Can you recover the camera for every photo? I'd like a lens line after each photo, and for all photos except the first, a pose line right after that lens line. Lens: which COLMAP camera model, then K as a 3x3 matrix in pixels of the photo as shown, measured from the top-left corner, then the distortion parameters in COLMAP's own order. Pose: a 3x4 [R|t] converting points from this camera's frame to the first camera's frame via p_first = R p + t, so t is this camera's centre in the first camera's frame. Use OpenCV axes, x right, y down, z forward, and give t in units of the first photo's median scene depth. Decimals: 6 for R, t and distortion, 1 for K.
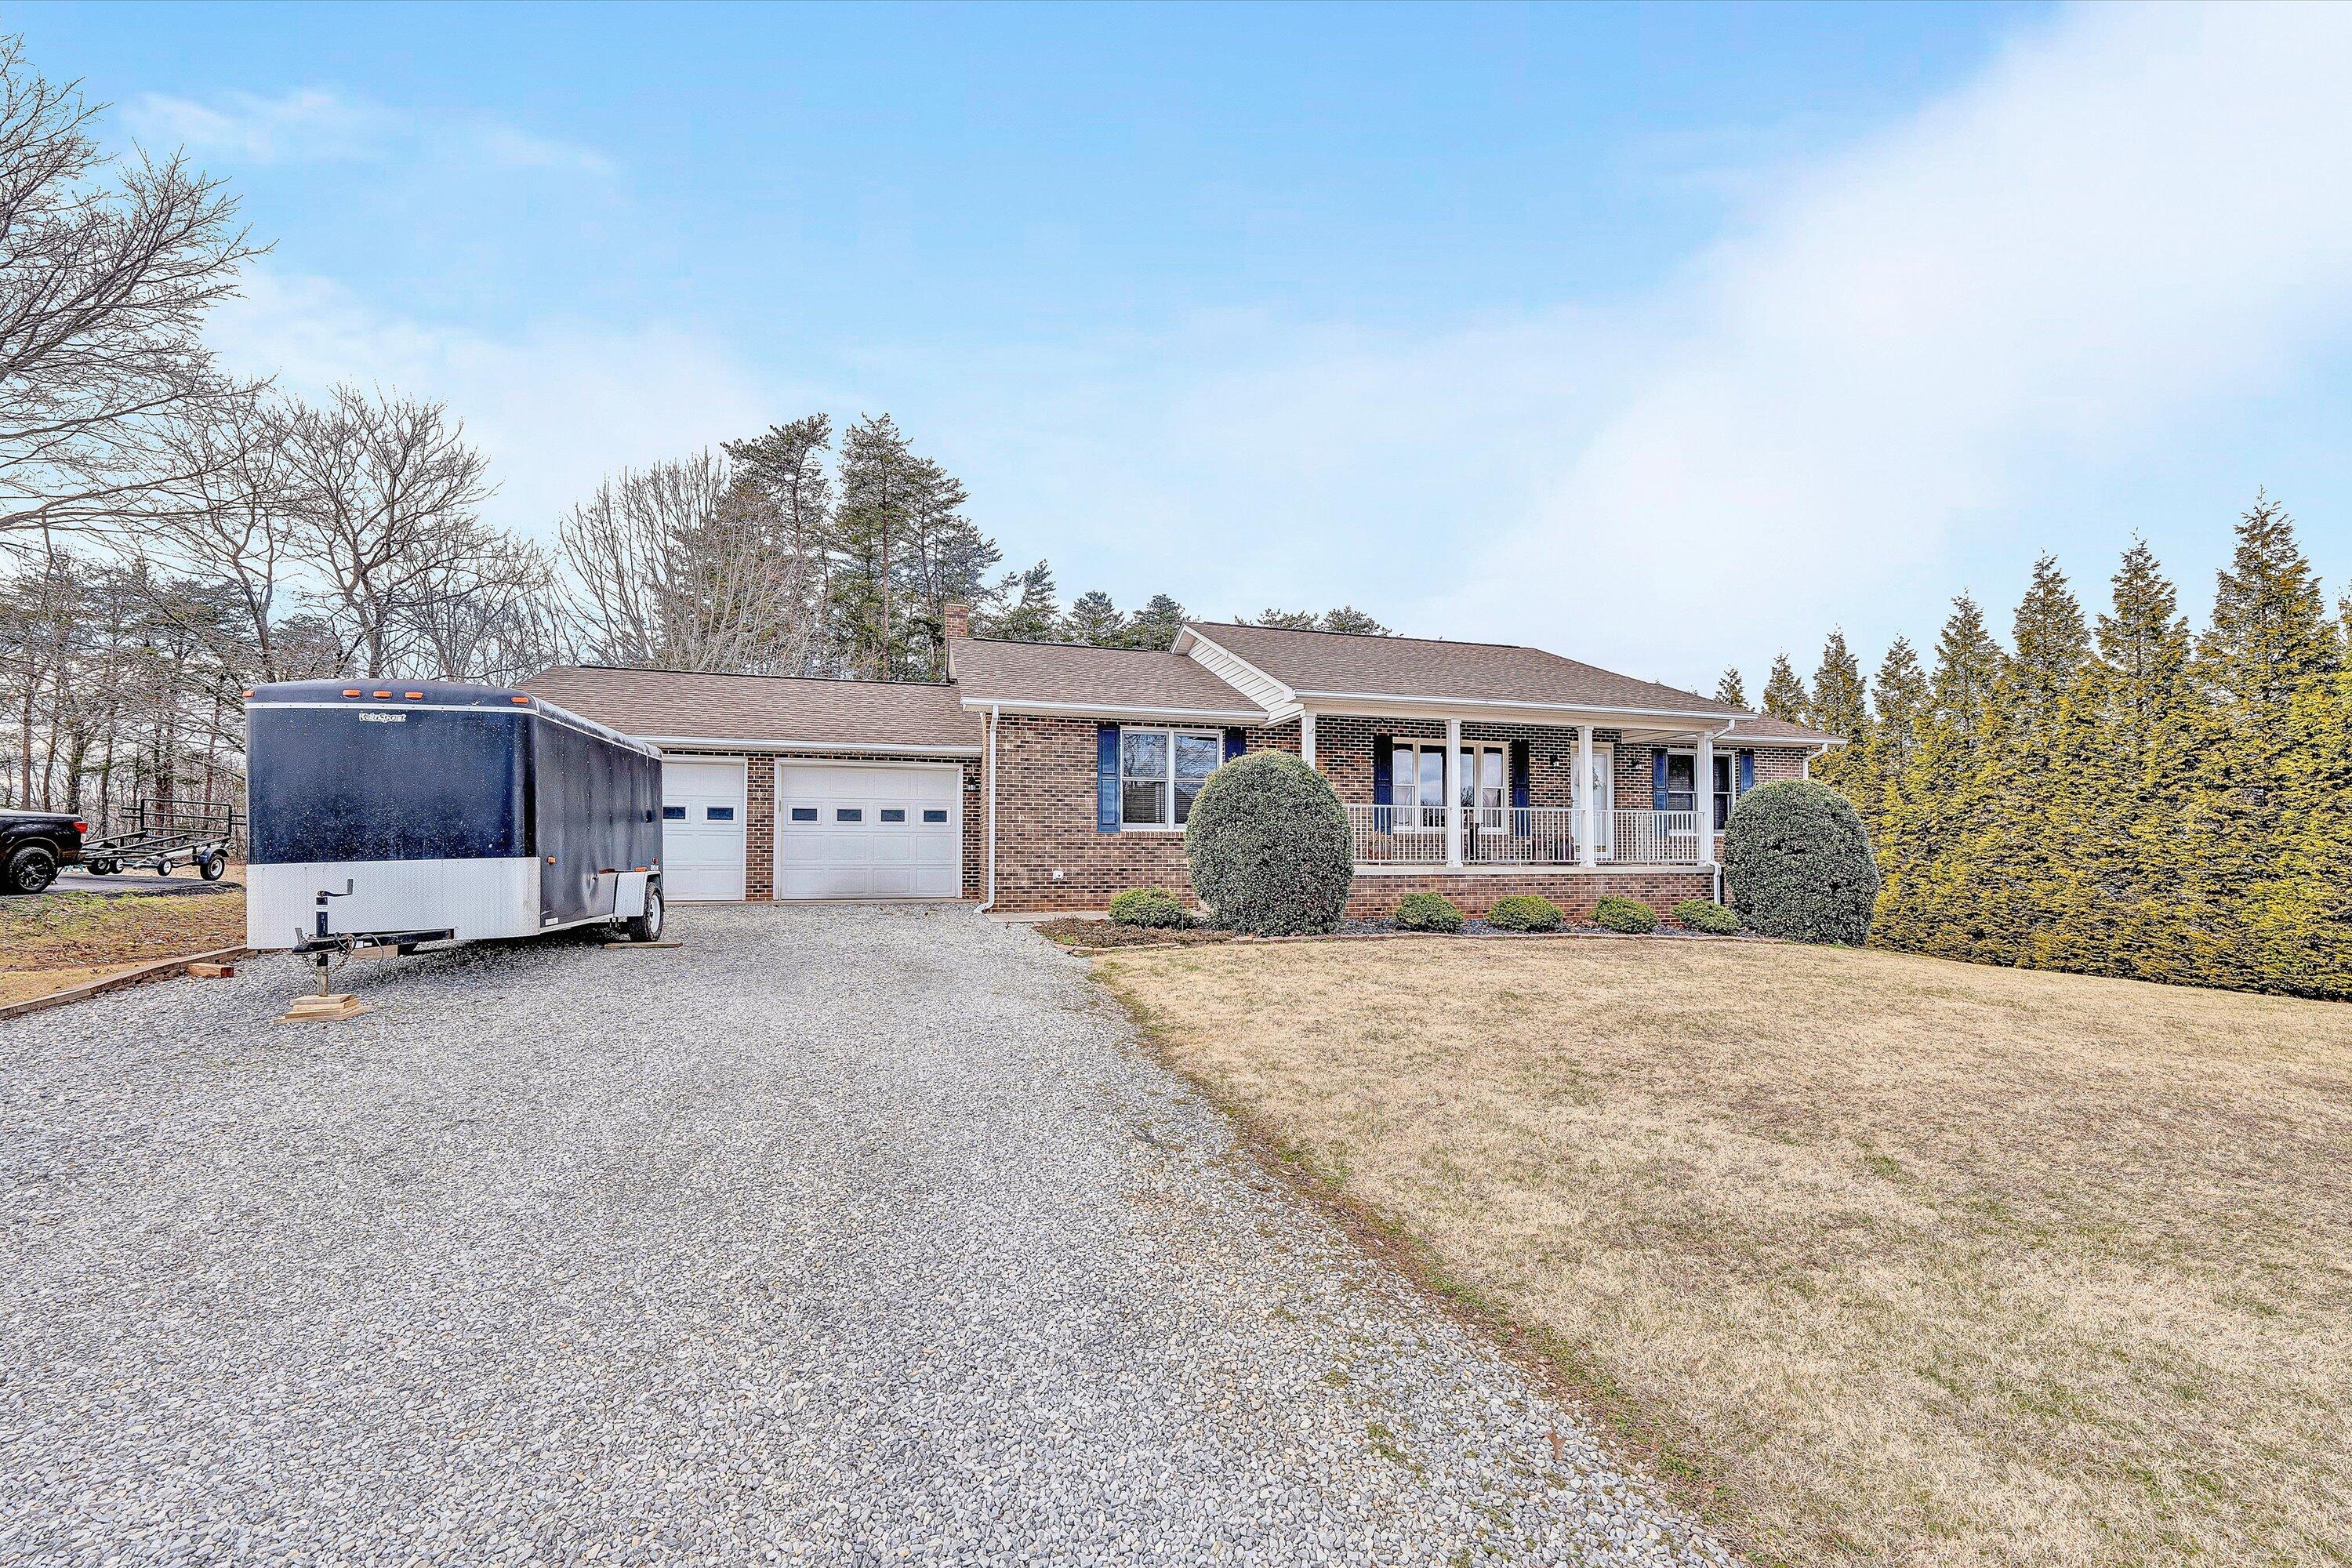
lens RADIAL K [[910.8, 0, 1165.0], [0, 910.8, 838.5], [0, 0, 1]] dist [-0.005831, 0.000425]
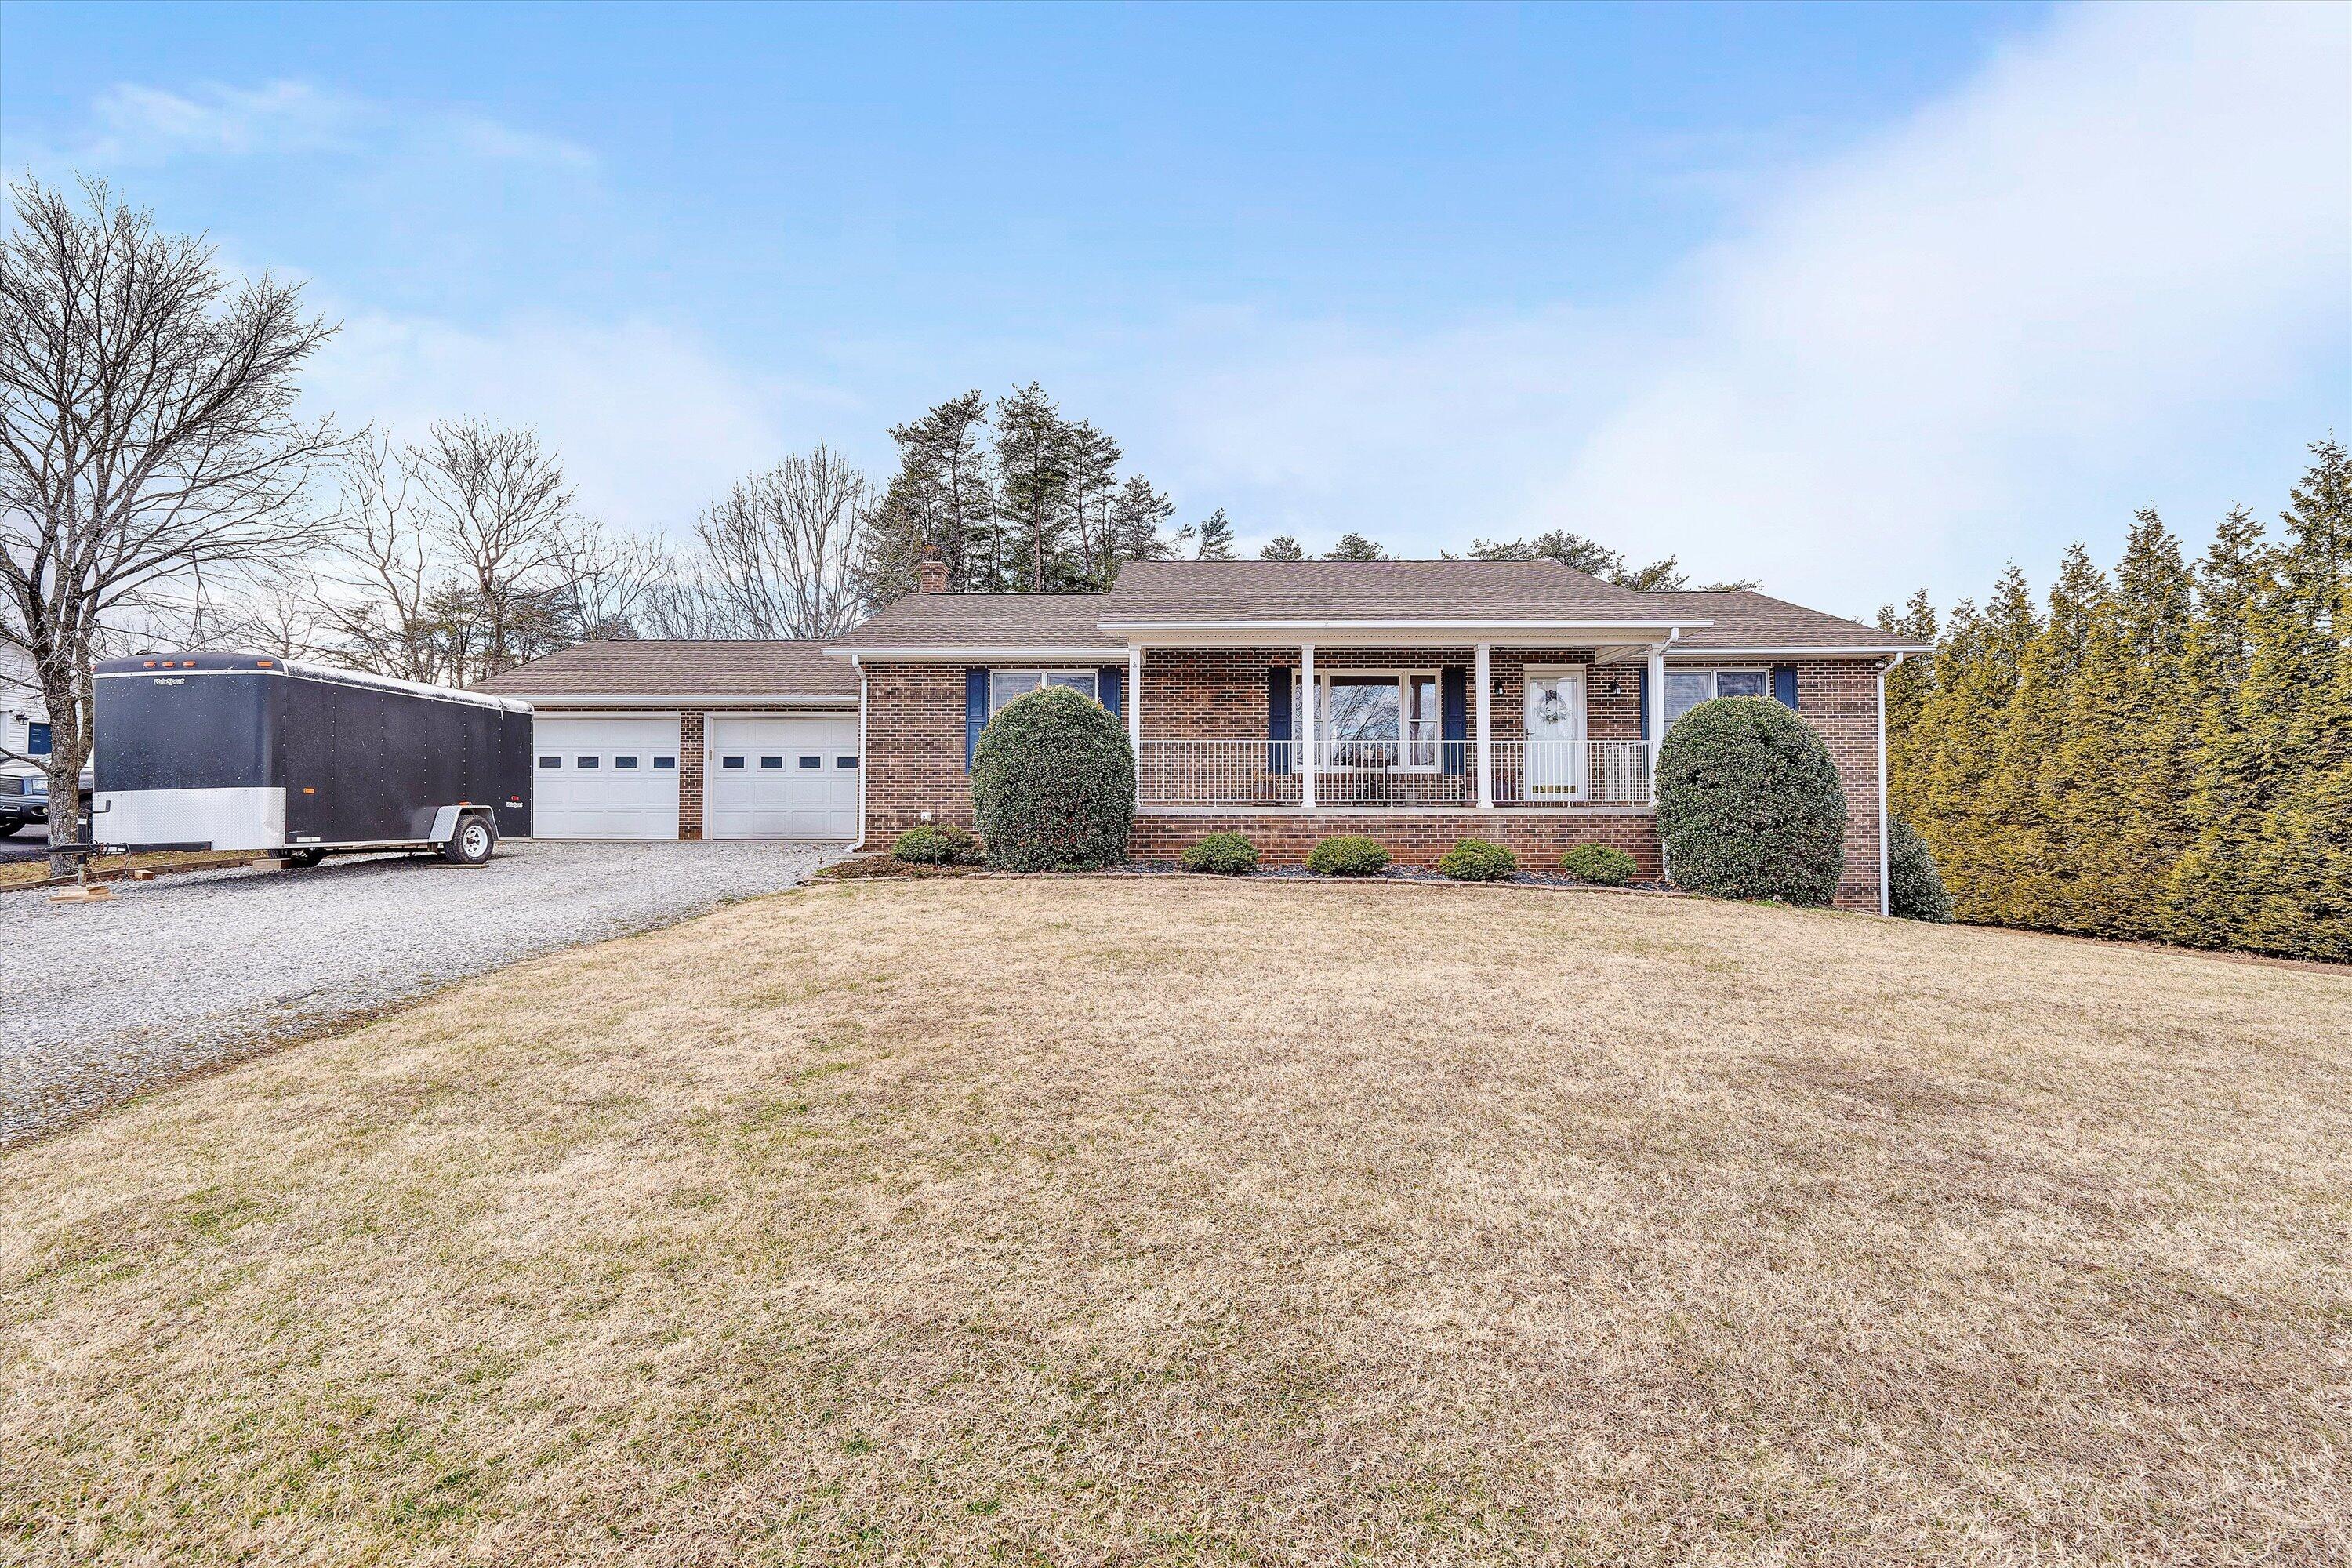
lens RADIAL K [[957.4, 0, 1164.8], [0, 957.4, 783.9], [0, 0, 1]] dist [-0.004982, 0.001810]
pose [[0.957785, -0.011413, -0.287258, 0.385804], [0.006504, 0.999816, -0.018038, 0.021048], [0.287411, 0.015408, 0.957684, 0.034242]]
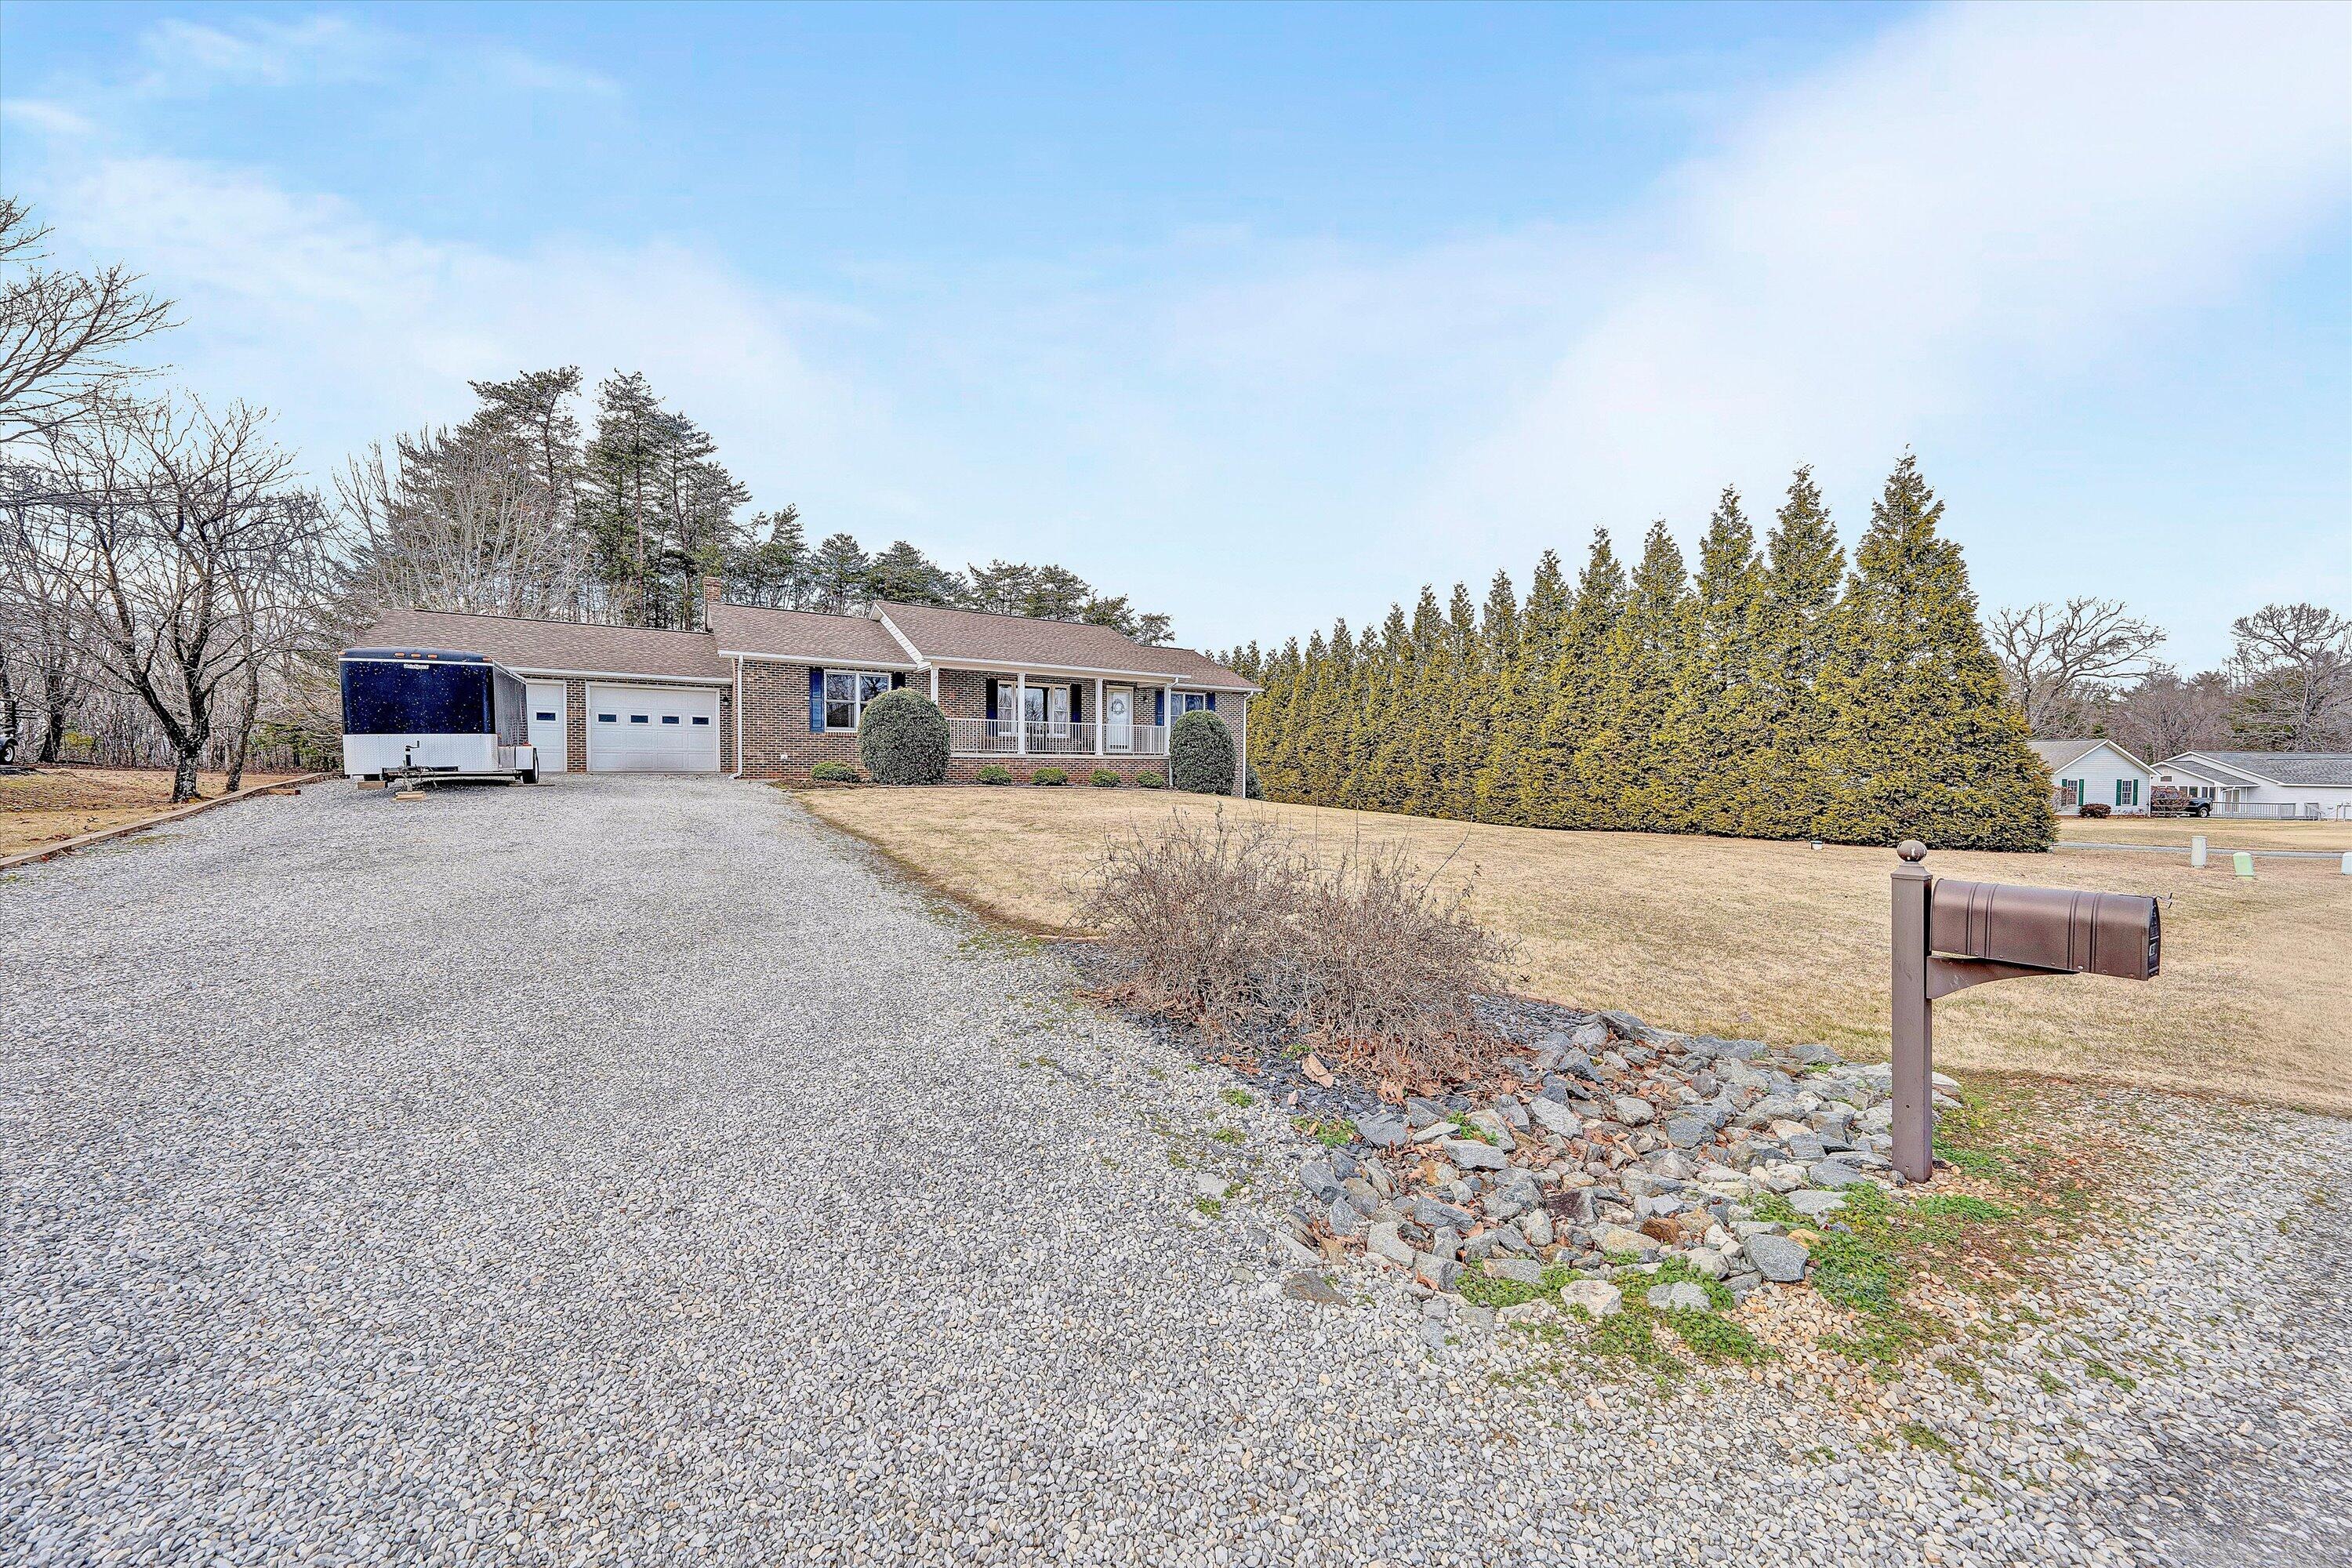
lens RADIAL K [[814.8, 0, 1179.6], [0, 814.8, 781.5], [0, 0, 1]] dist [-0.001617, -0.000123]
pose [[0.955390, -0.002484, 0.295338, 0.116966], [-0.008341, 0.999339, 0.035387, 0.022149], [-0.295231, -0.036272, 0.954737, -0.561558]]
